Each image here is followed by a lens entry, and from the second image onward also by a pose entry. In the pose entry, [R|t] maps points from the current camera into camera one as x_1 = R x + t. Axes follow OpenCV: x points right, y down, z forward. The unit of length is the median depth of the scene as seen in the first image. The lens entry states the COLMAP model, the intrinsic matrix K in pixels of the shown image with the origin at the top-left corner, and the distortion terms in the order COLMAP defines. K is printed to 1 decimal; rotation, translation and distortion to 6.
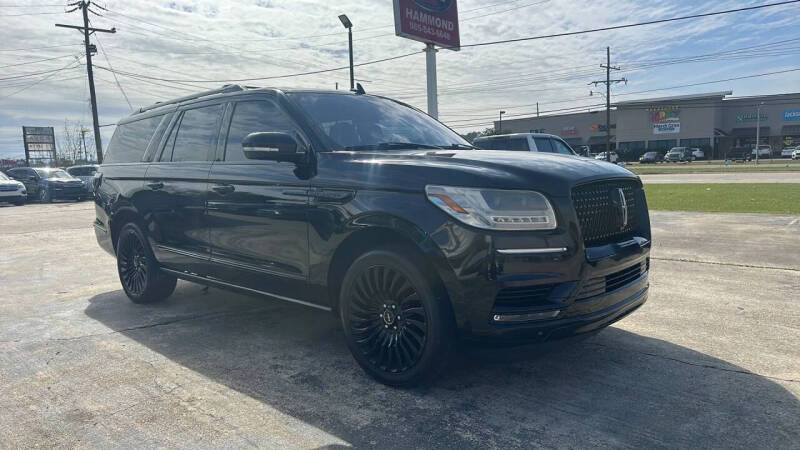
lens RADIAL K [[537.6, 0, 401.0], [0, 537.6, 216.3], [0, 0, 1]] dist [0.043981, -0.048925]
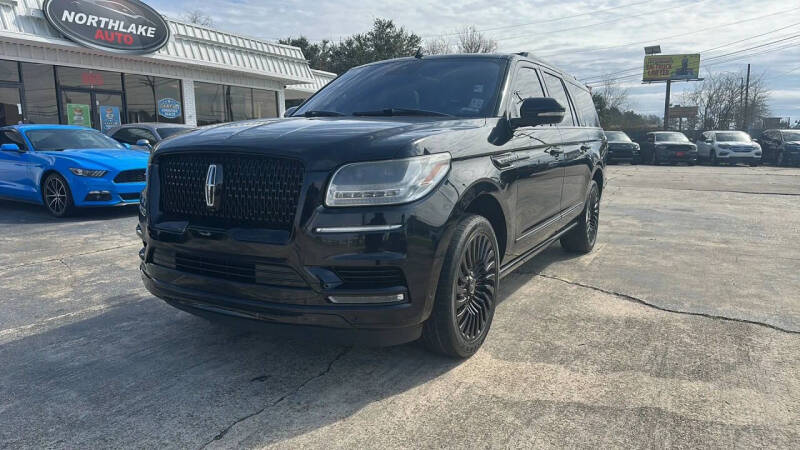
lens RADIAL K [[537.6, 0, 406.1], [0, 537.6, 225.6], [0, 0, 1]] dist [0.043981, -0.048925]
pose [[0.215582, 0.178235, -0.960082, 1.186332], [-0.093592, 0.982446, 0.161371, -0.109431], [0.971990, 0.055067, 0.228479, 1.018956]]
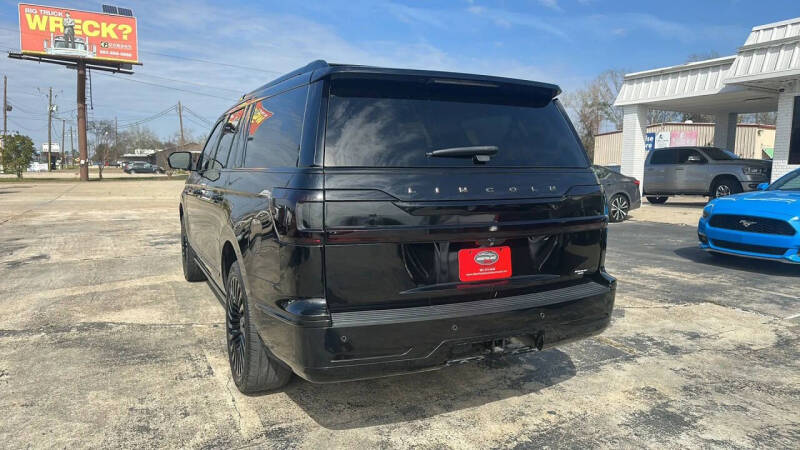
lens RADIAL K [[537.6, 0, 400.9], [0, 537.6, 224.6], [0, 0, 1]] dist [0.043981, -0.048925]
pose [[-0.927162, -0.018960, 0.374180, -1.037806], [0.051572, 0.982753, 0.177584, -0.252605], [-0.371094, 0.183947, -0.910194, 2.773170]]
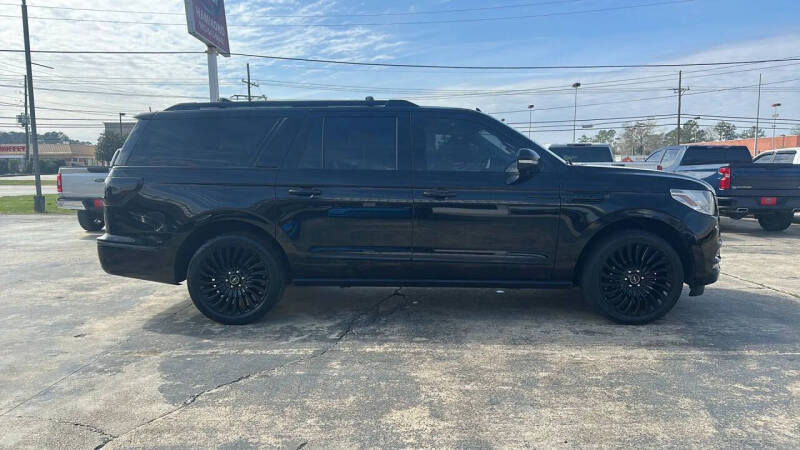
lens RADIAL K [[537.6, 0, 399.7], [0, 537.6, 203.8], [0, 0, 1]] dist [0.043981, -0.048925]
pose [[0.767158, -0.012550, 0.641336, -1.338171], [0.038138, 0.998932, -0.026072, -0.002696], [-0.640324, 0.044461, 0.766817, 0.236400]]
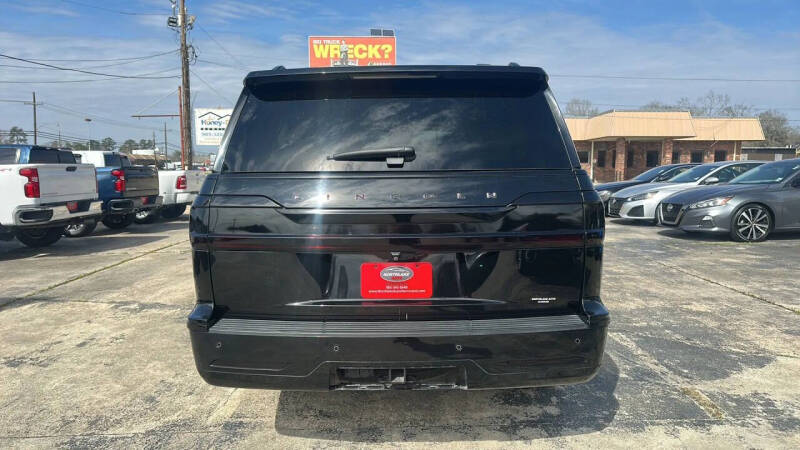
lens RADIAL K [[537.6, 0, 401.4], [0, 537.6, 227.7], [0, 0, 1]] dist [0.043981, -0.048925]
pose [[-0.657151, -0.048750, 0.752181, -1.382038], [0.094418, 0.984722, 0.146311, -0.217915], [-0.747822, 0.167168, -0.642509, 2.448705]]
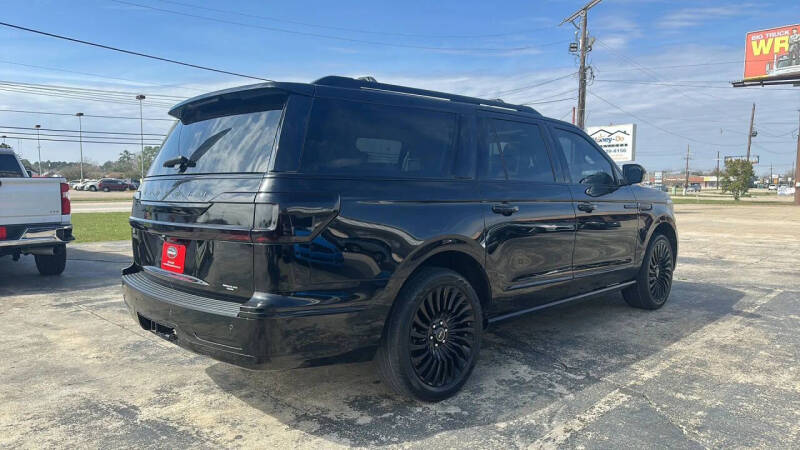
lens RADIAL K [[537.6, 0, 399.6], [0, 537.6, 228.8], [0, 0, 1]] dist [0.043981, -0.048925]
pose [[0.072283, -0.045607, 0.996341, -1.749496], [0.087745, 0.995371, 0.039196, -0.100363], [-0.993517, 0.084591, 0.075950, 1.561820]]
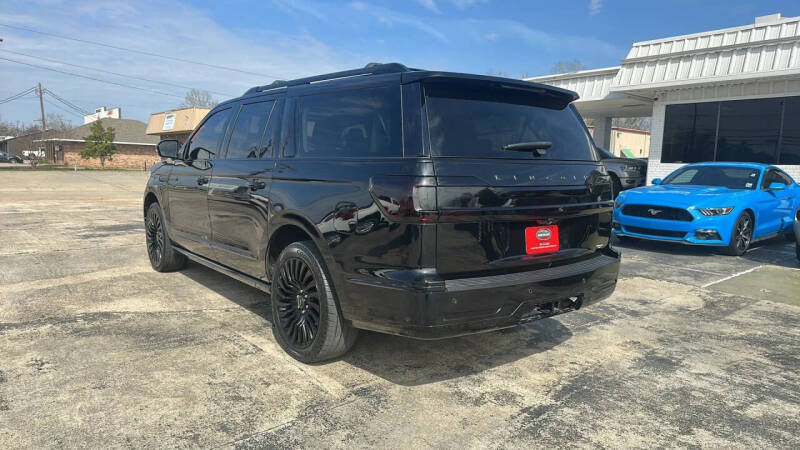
lens RADIAL K [[537.6, 0, 393.9], [0, 537.6, 222.4], [0, 0, 1]] dist [0.043981, -0.048925]
pose [[-0.983883, -0.014331, 0.178237, -0.769193], [0.020321, 0.981365, 0.191076, -0.267116], [-0.177653, 0.191619, -0.965257, 2.985313]]
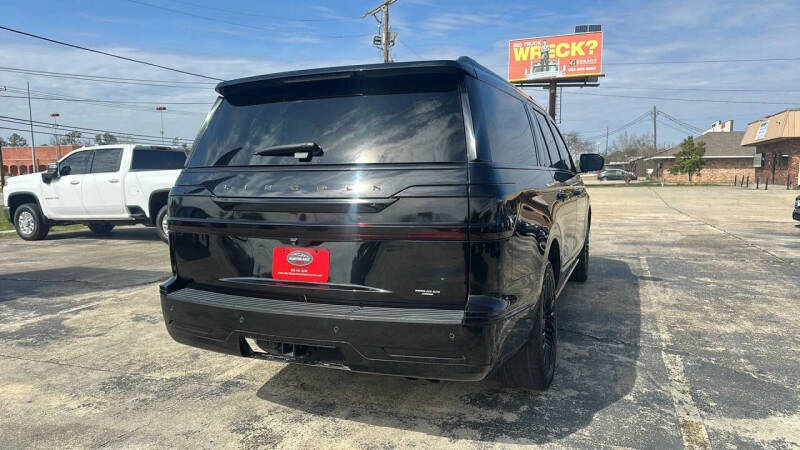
lens RADIAL K [[537.6, 0, 400.0], [0, 537.6, 230.0], [0, 0, 1]] dist [0.043981, -0.048925]
pose [[-0.322743, -0.063627, 0.944346, -1.622257], [0.105369, 0.989120, 0.102655, -0.161350], [-0.940603, 0.132636, -0.312527, 2.117484]]
